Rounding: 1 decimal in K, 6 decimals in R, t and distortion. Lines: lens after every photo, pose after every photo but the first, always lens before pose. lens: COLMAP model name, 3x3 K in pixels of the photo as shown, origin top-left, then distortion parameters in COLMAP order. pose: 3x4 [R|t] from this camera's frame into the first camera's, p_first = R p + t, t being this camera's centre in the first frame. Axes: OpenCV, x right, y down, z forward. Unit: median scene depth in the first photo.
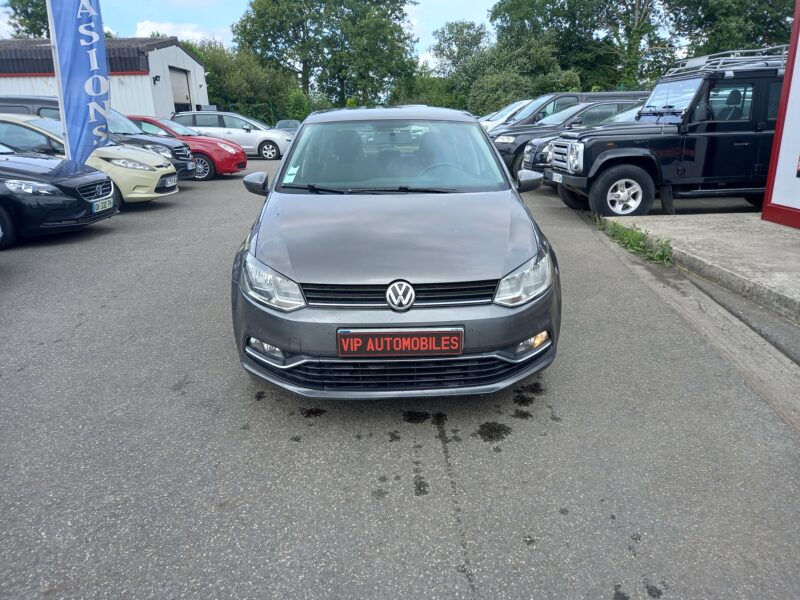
lens RADIAL K [[578.1, 0, 402.4], [0, 578.1, 298.1], [0, 0, 1]] dist [0.069765, -0.055907]
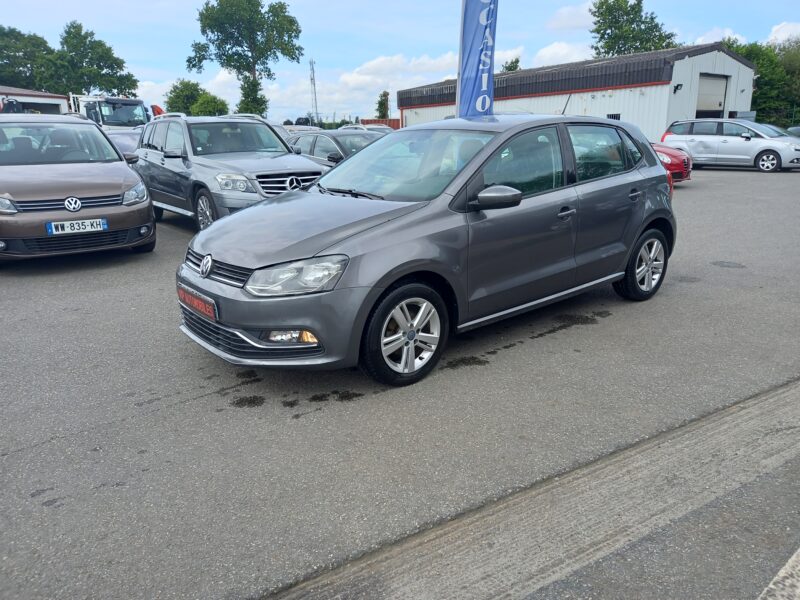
lens RADIAL K [[564.4, 0, 401.1], [0, 564.4, 310.9], [0, 0, 1]] dist [0.024001, -0.001319]
pose [[0.626618, 0.234794, -0.743116, 0.098345], [-0.223579, 0.967614, 0.117197, -0.012272], [0.746567, 0.092707, 0.658820, 0.041173]]
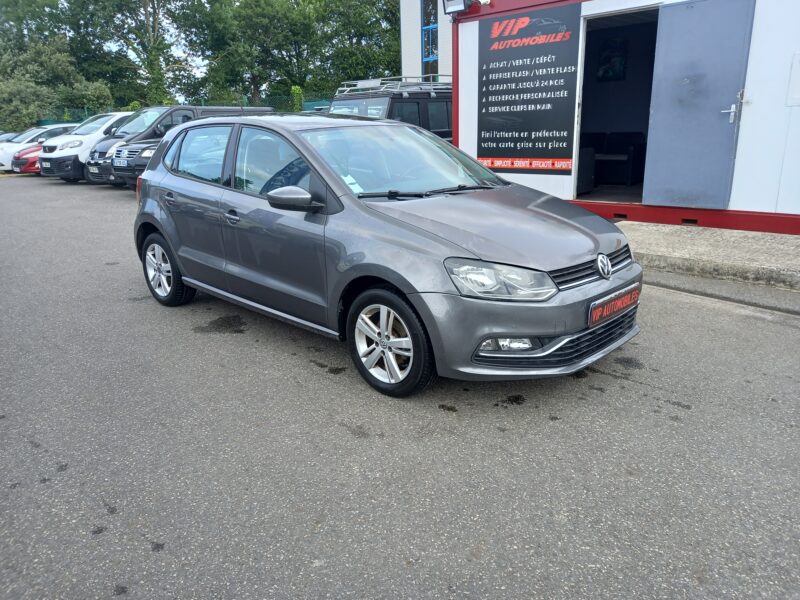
lens RADIAL K [[578.1, 0, 402.4], [0, 578.1, 298.1], [0, 0, 1]] dist [0.069765, -0.055907]
pose [[0.716185, -0.202538, 0.667876, -0.090196], [0.219173, 0.973821, 0.060292, -0.008408], [-0.662603, 0.103200, 0.741827, 0.031782]]
